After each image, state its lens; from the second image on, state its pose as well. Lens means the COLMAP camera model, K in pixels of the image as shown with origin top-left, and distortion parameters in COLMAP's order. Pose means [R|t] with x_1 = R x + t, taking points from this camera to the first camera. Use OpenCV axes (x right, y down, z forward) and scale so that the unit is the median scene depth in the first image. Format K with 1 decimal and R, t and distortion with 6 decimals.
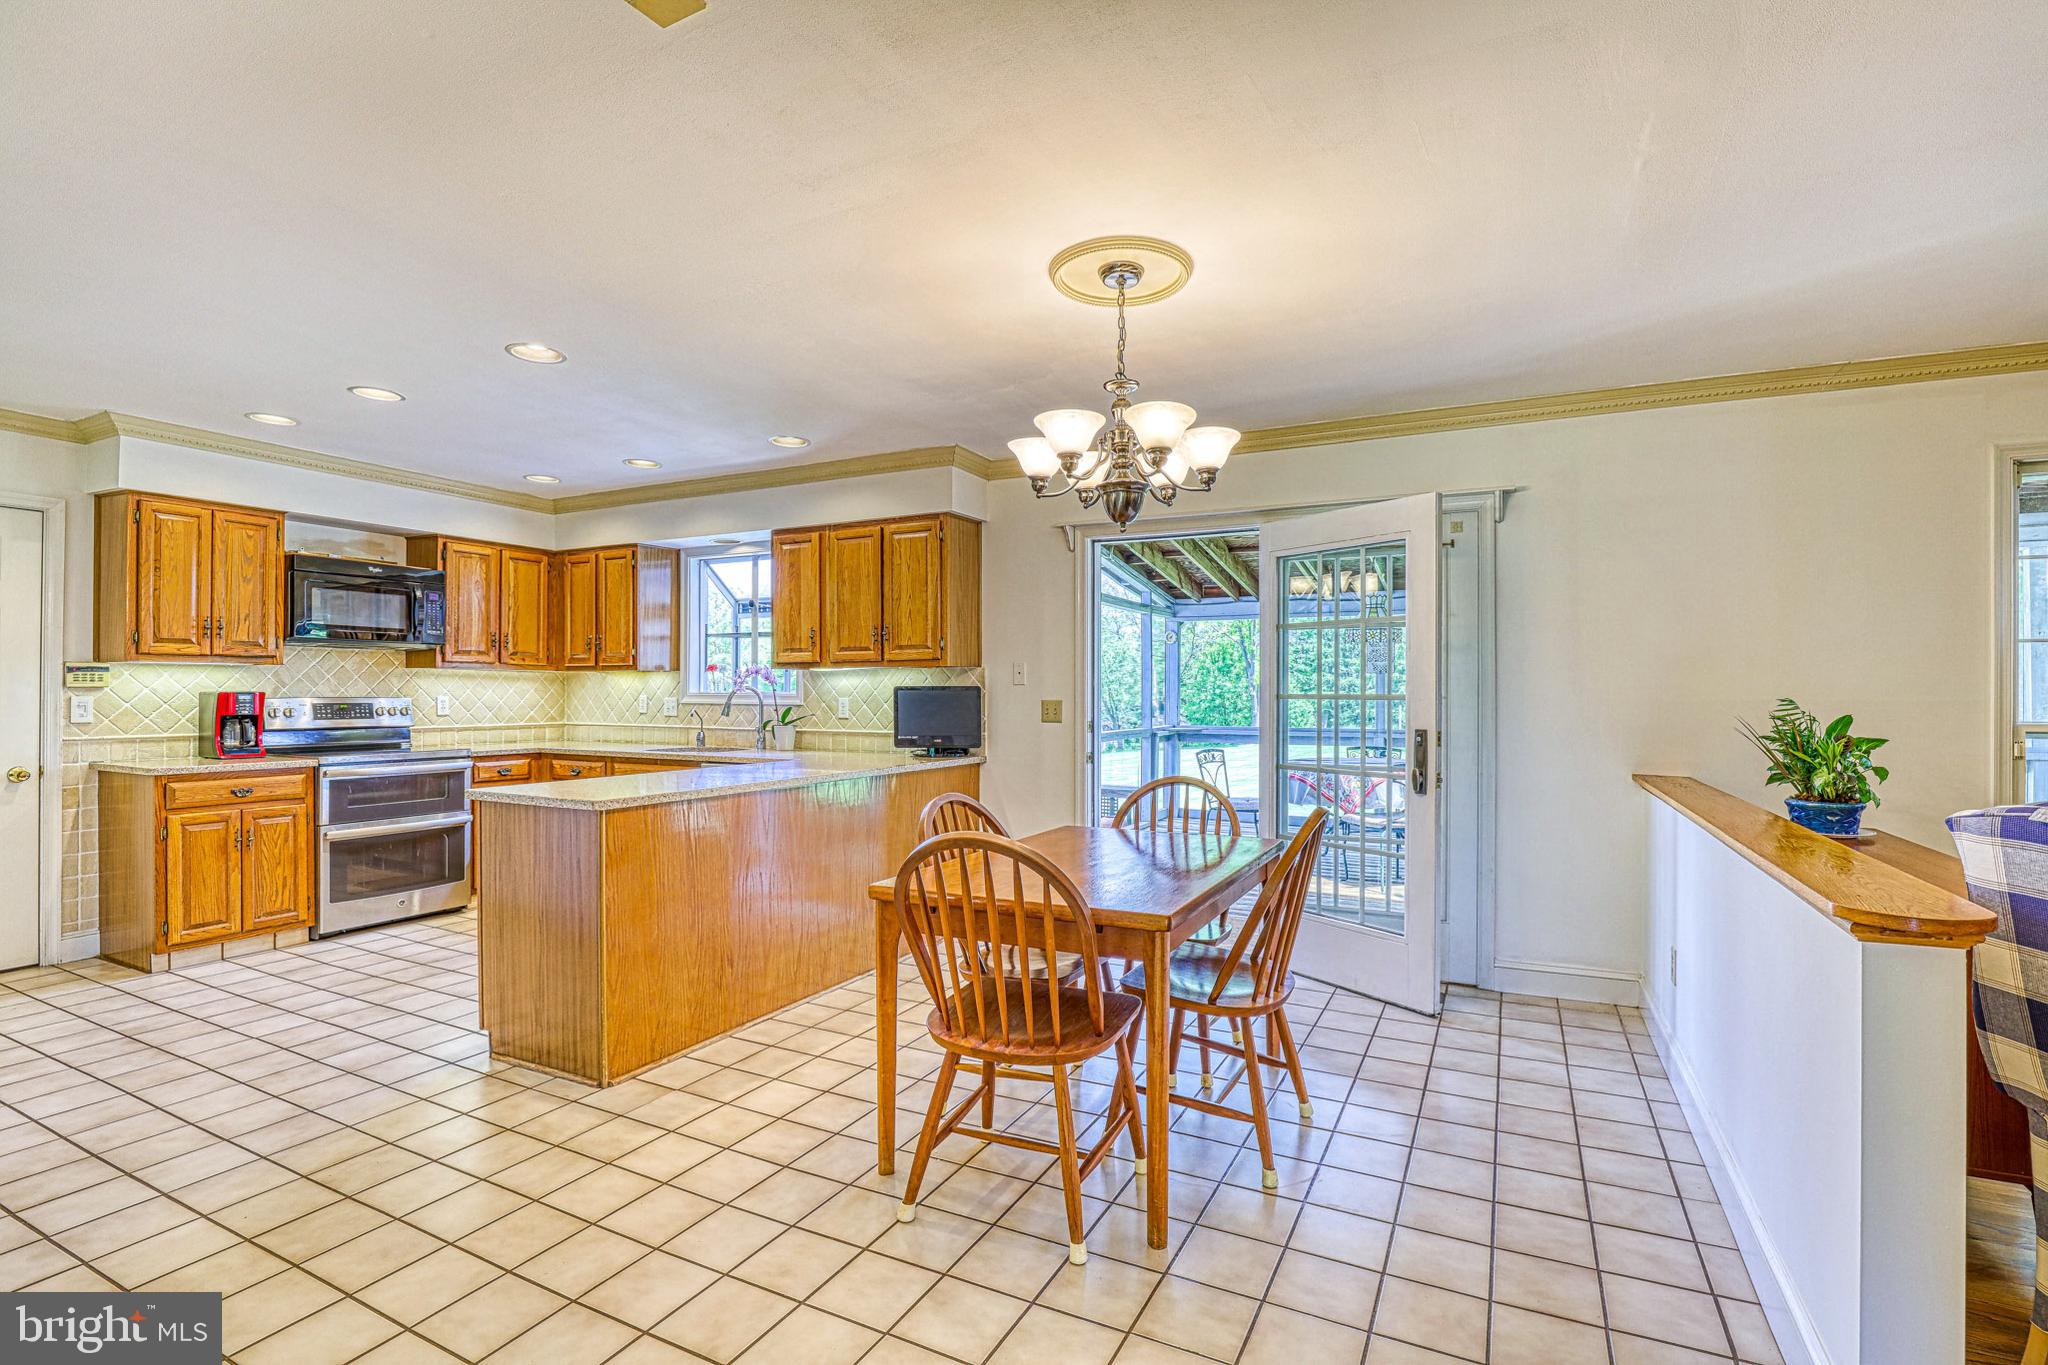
lens RADIAL K [[952.6, 0, 1045.4], [0, 952.6, 686.2], [0, 0, 1]] dist [-0.032469, 0.005468]
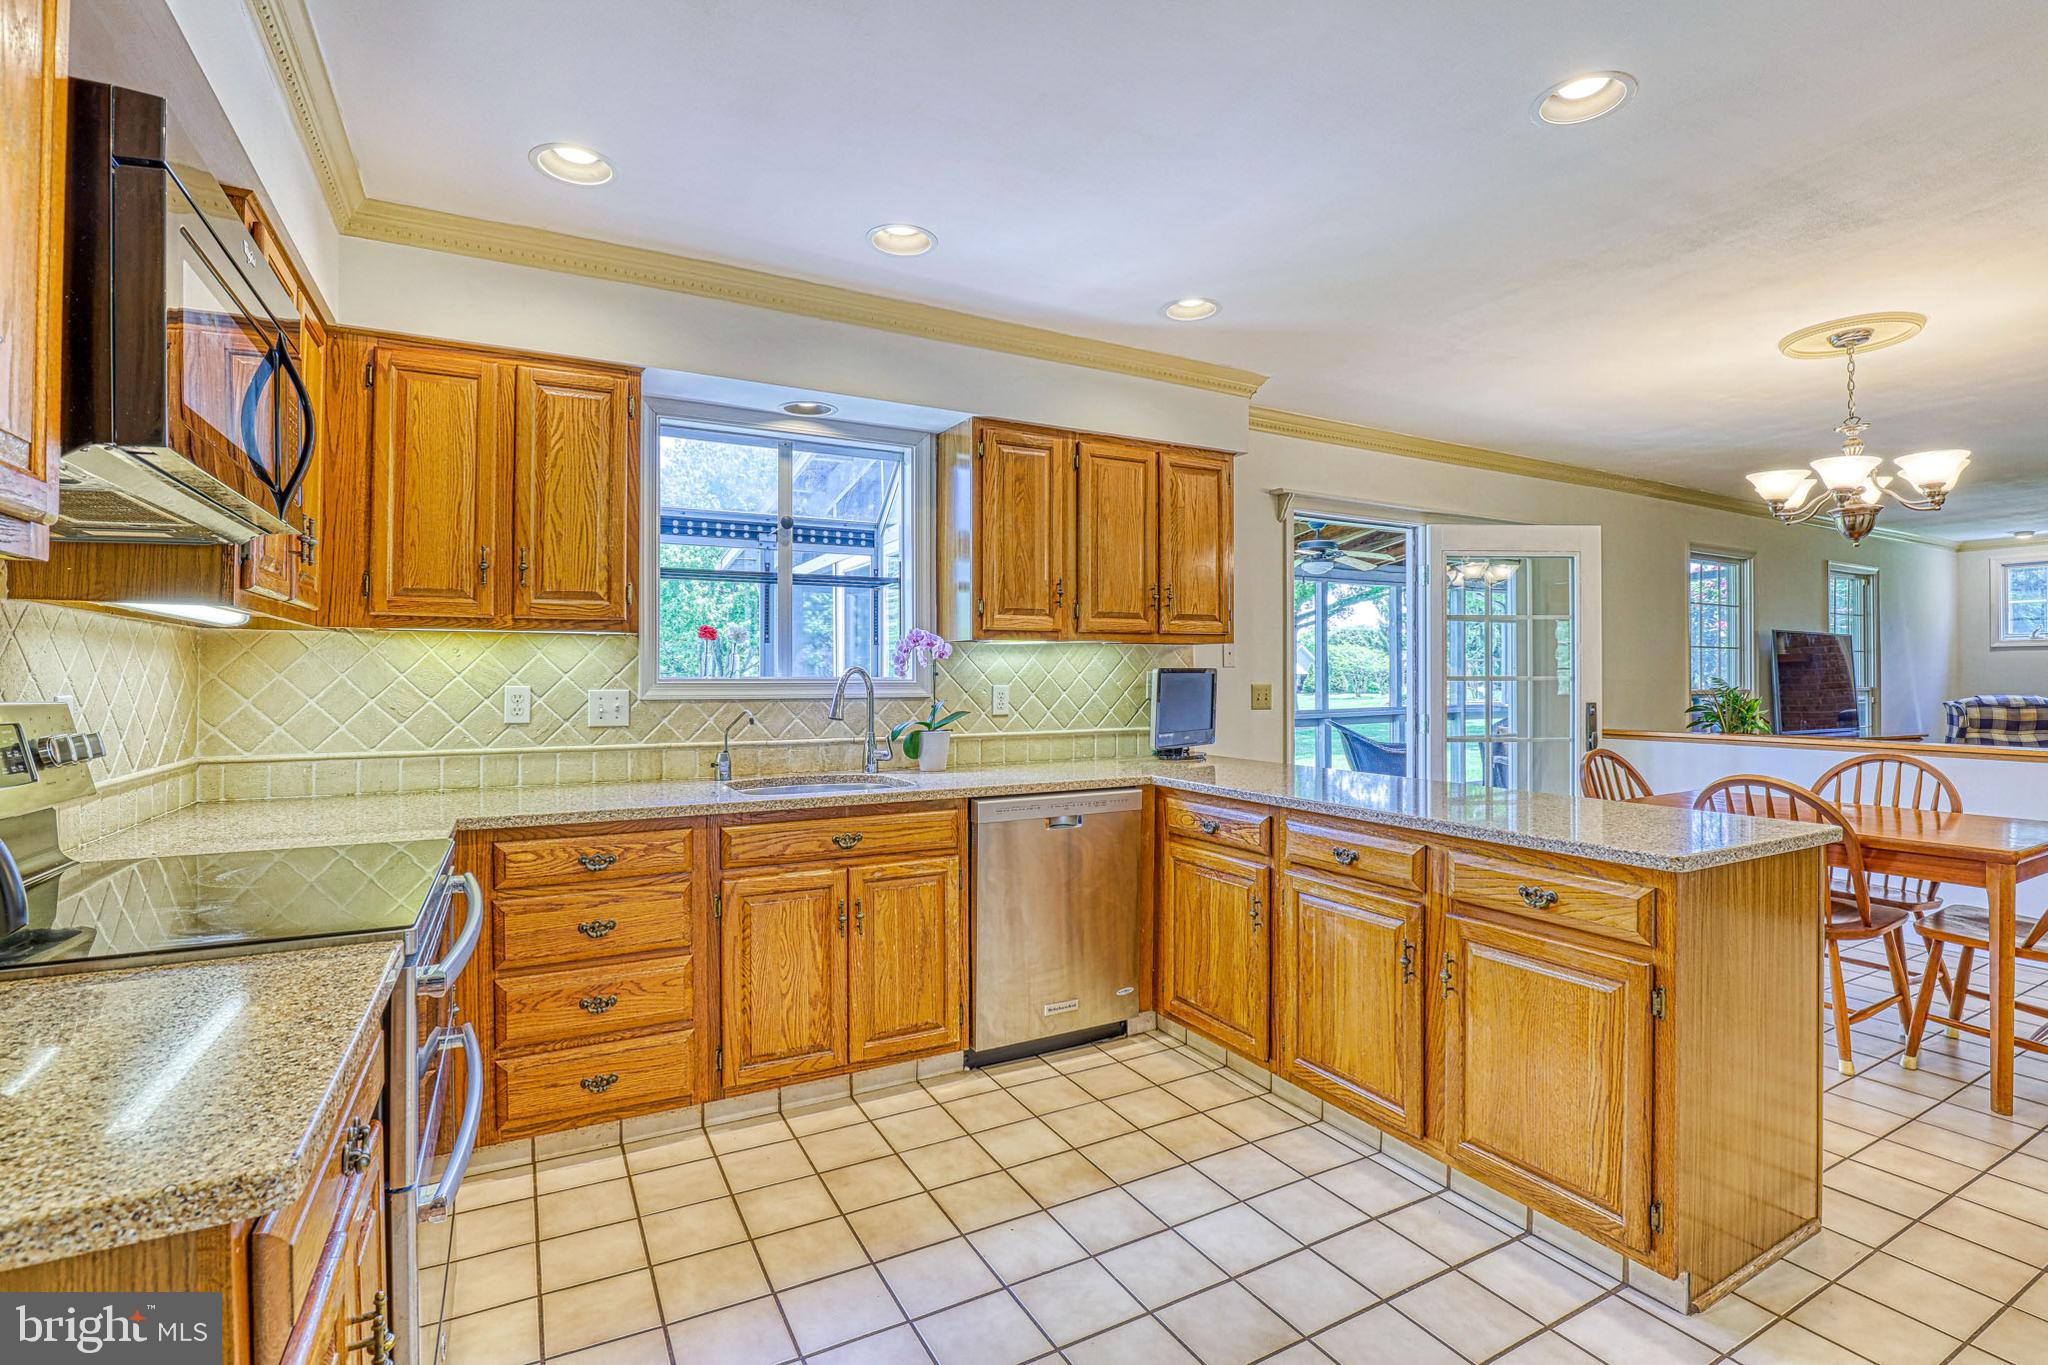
lens RADIAL K [[952.6, 0, 1036.5], [0, 952.6, 671.6], [0, 0, 1]] dist [-0.032469, 0.005468]
pose [[0.564883, 0.000567, 0.825171, -0.908160], [-0.002025, 0.999998, 0.000700, 0.002720], [-0.825169, -0.002067, 0.564882, 0.714095]]
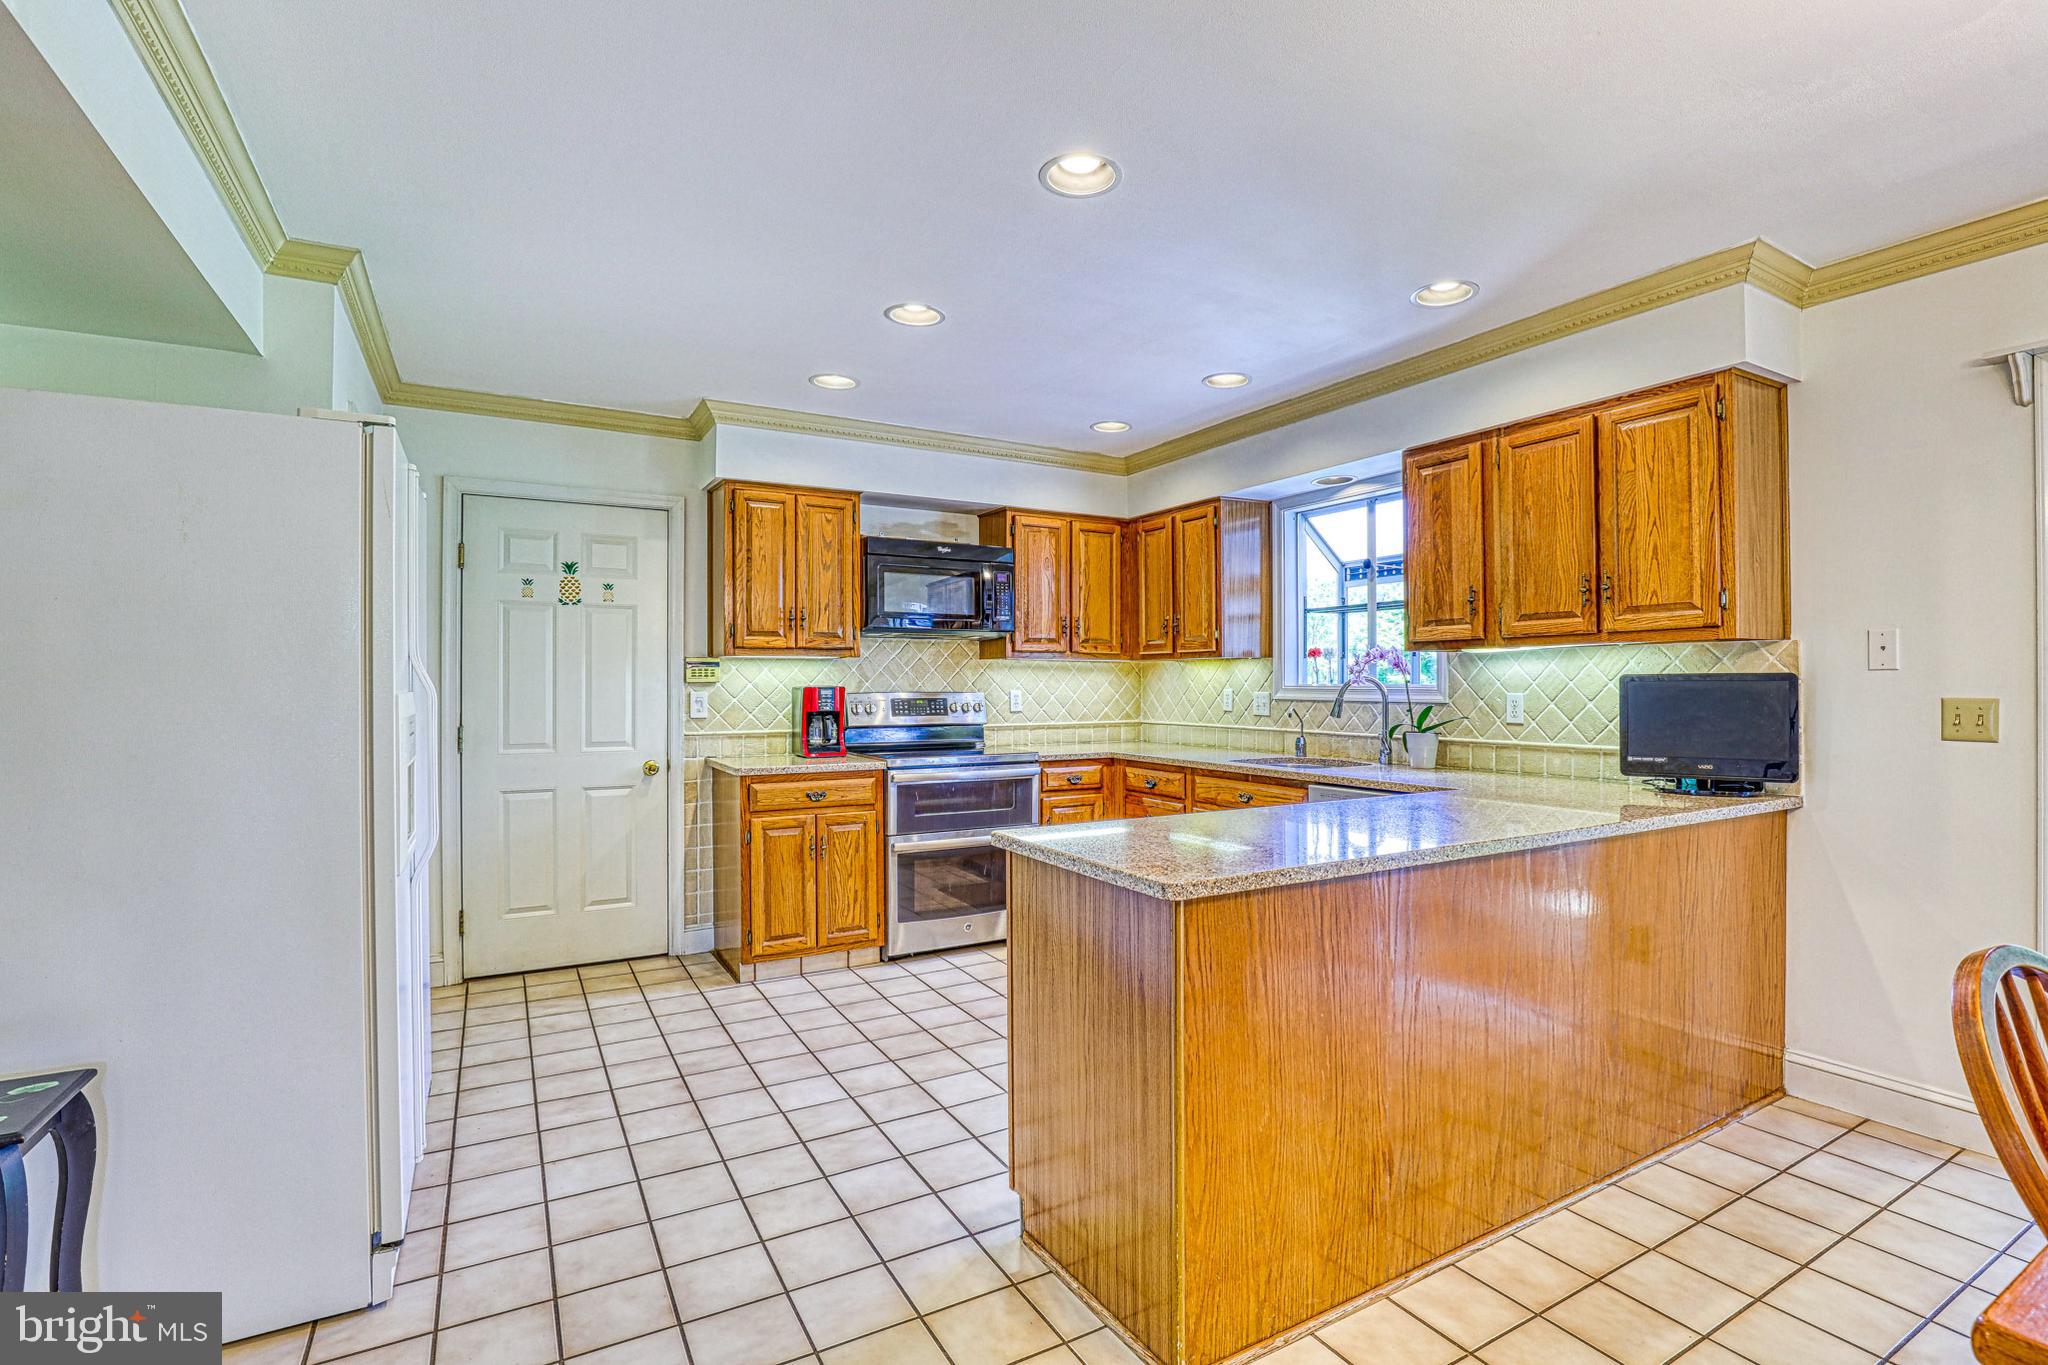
lens RADIAL K [[952.6, 0, 1049.8], [0, 952.6, 686.1], [0, 0, 1]] dist [-0.032469, 0.005468]
pose [[0.838101, -0.002673, -0.545509, -0.148389], [0.007330, 0.999953, 0.006362, 0.001146], [0.545466, -0.009330, 0.838081, 0.321514]]
